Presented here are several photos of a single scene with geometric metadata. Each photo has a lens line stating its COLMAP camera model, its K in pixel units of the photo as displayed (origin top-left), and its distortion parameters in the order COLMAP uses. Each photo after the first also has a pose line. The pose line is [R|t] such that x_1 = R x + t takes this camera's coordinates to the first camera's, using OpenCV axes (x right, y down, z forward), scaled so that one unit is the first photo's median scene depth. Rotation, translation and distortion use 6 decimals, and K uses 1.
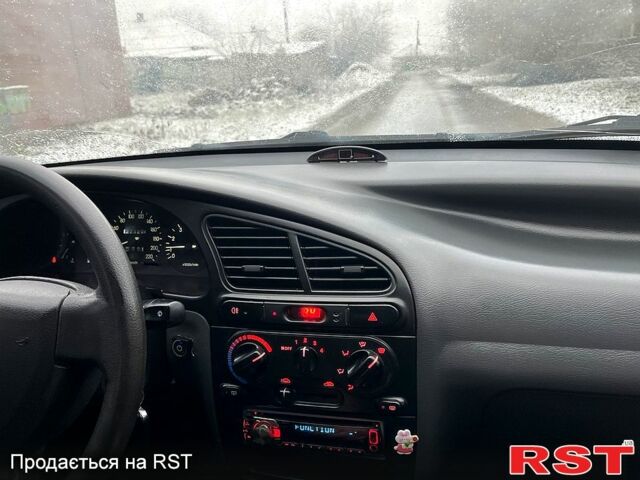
lens RADIAL K [[500.1, 0, 319.0], [0, 500.1, 238.3], [0, 0, 1]] dist [0.011464, -0.004597]
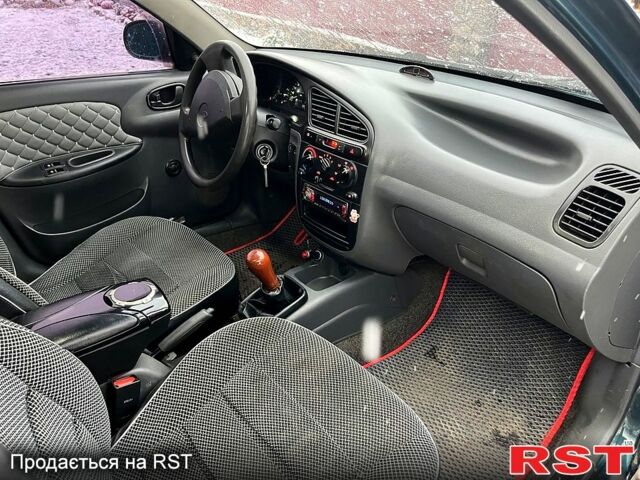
lens RADIAL K [[500.1, 0, 322.9], [0, 500.1, 238.4], [0, 0, 1]] dist [0.011464, -0.004597]
pose [[0.787687, 0.353138, -0.504819, 1.130680], [-0.243473, 0.931143, 0.271467, -0.038735], [0.565924, -0.090922, 0.819429, -0.767441]]
